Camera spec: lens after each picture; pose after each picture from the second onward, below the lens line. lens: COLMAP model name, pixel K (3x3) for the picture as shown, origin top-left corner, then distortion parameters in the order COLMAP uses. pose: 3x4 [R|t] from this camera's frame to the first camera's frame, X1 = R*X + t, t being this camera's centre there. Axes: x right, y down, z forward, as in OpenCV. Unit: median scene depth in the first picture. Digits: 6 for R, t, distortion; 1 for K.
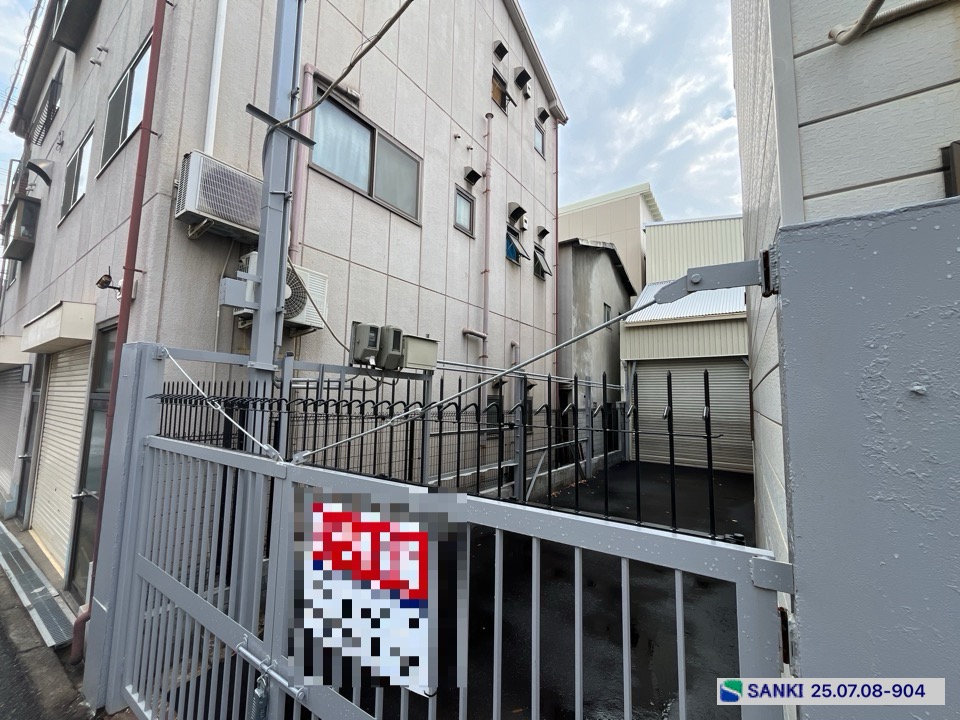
lens RADIAL K [[390.0, 0, 477.2], [0, 390.0, 360.8], [0, 0, 1]] dist [-0.002146, -0.000224]
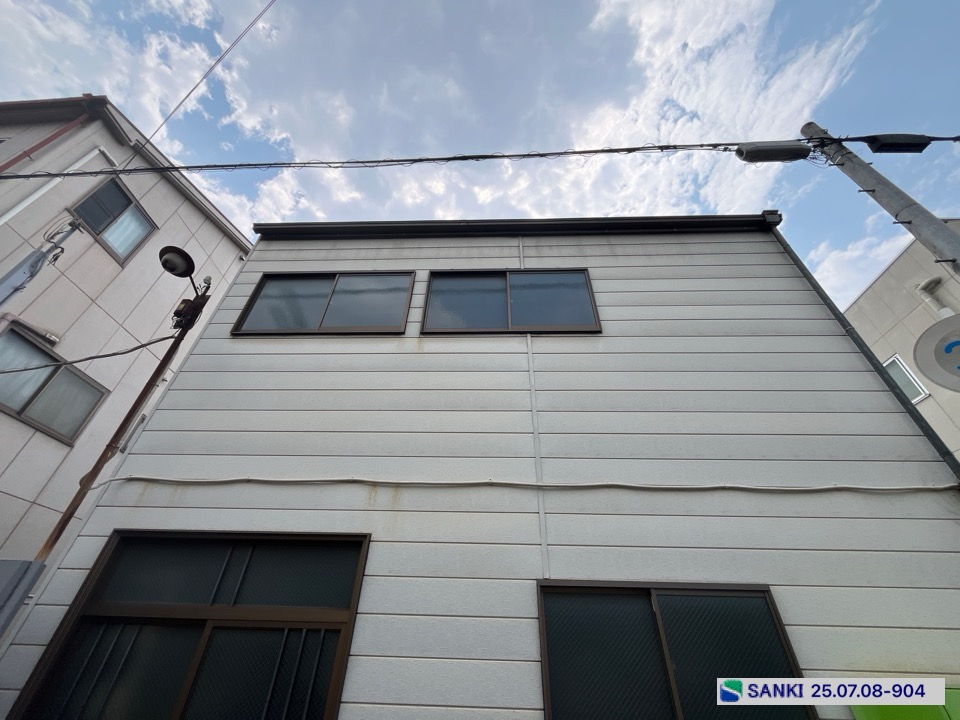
lens RADIAL K [[390.0, 0, 477.2], [0, 390.0, 360.8], [0, 0, 1]] dist [-0.002146, -0.000224]
pose [[0.849452, 0.326089, 0.414847, 0.328728], [-0.060531, 0.841220, -0.537295, -0.032349], [-0.524183, 0.431295, 0.734314, -0.569636]]
